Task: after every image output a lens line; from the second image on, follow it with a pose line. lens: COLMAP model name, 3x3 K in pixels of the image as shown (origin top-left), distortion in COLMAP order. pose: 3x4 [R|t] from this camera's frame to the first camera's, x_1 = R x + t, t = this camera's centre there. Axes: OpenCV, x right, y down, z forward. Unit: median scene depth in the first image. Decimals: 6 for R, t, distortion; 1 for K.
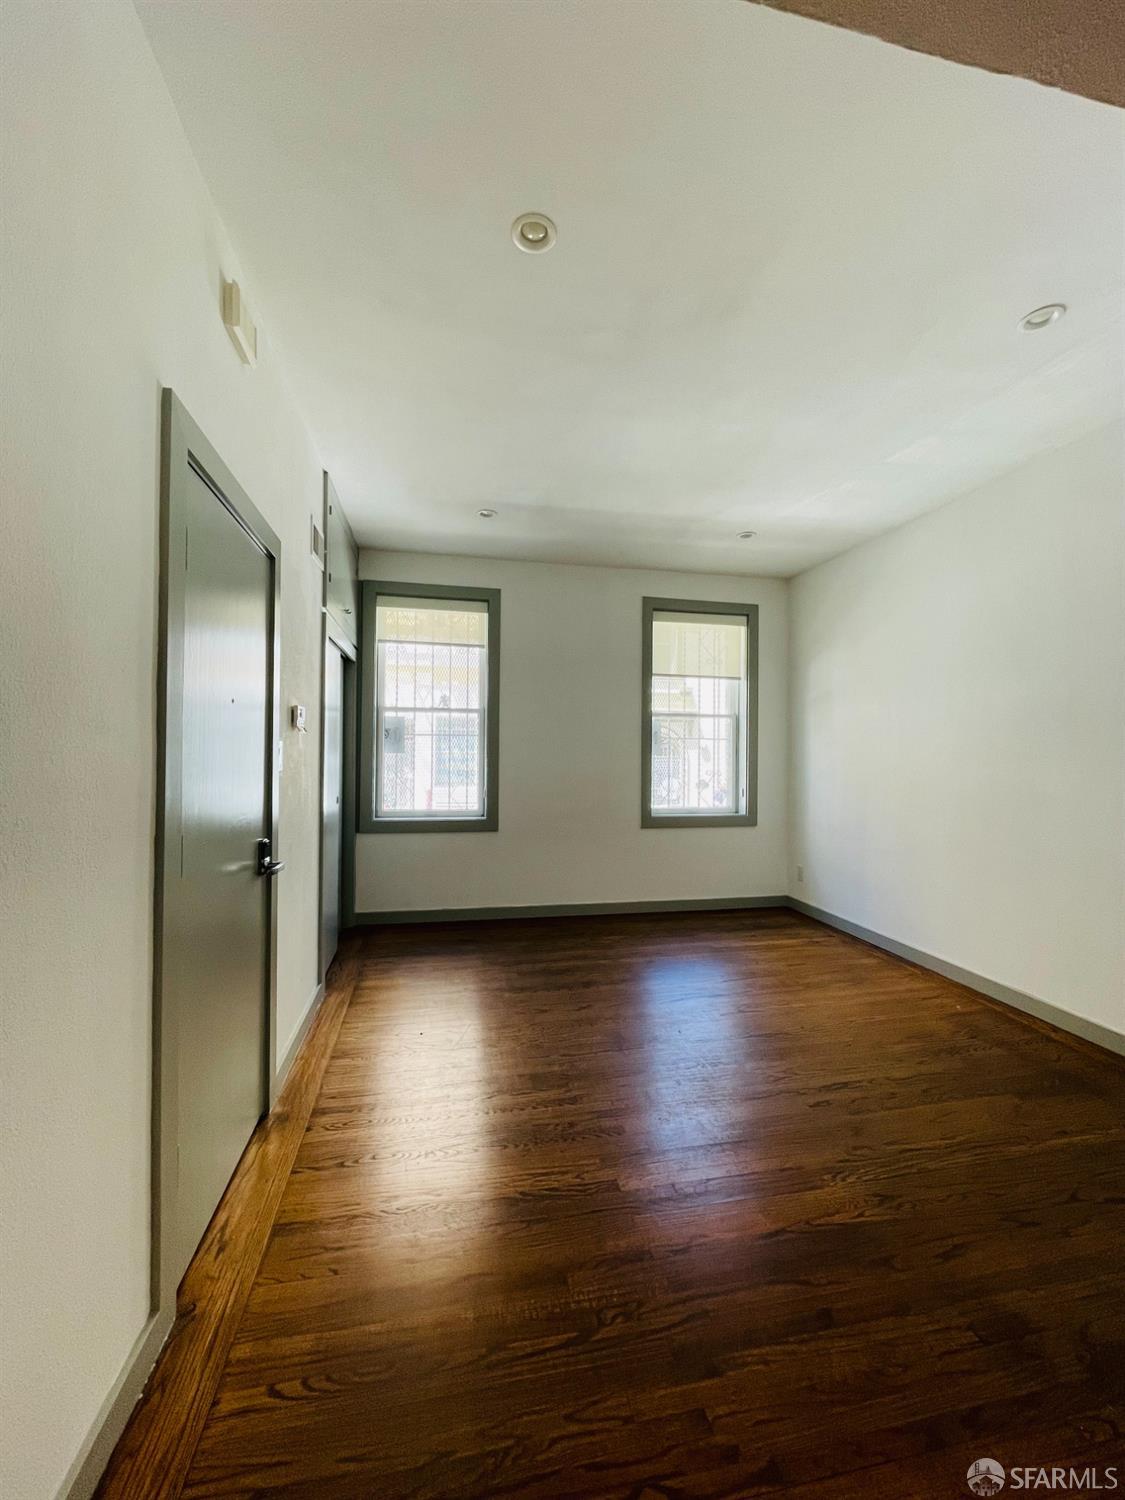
lens RADIAL K [[606.0, 0, 561.3], [0, 606.0, 750.9], [0, 0, 1]] dist [0.001212, 0.000022]
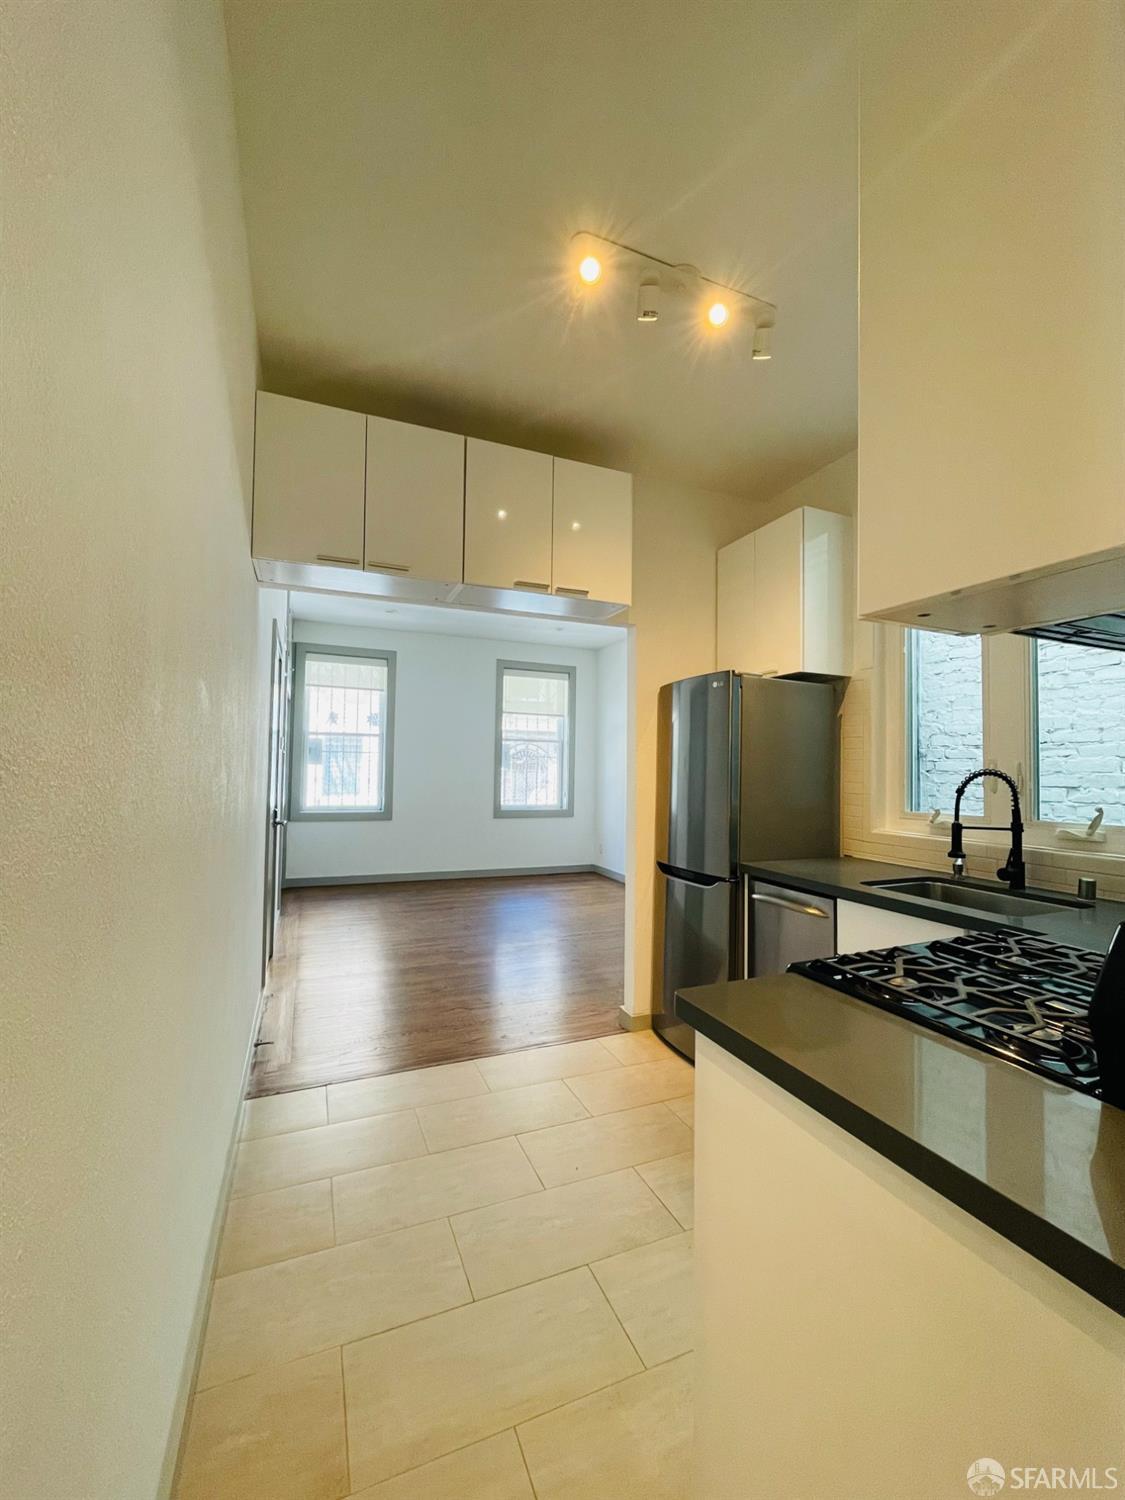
lens RADIAL K [[606.0, 0, 563.2], [0, 606.0, 741.0], [0, 0, 1]] dist [0.001212, 0.000022]
pose [[0.980993, 0.015367, 0.193436, 0.012543], [-0.007758, 0.999168, -0.040036, 0.000325], [-0.193890, 0.037774, 0.980296, -0.470199]]
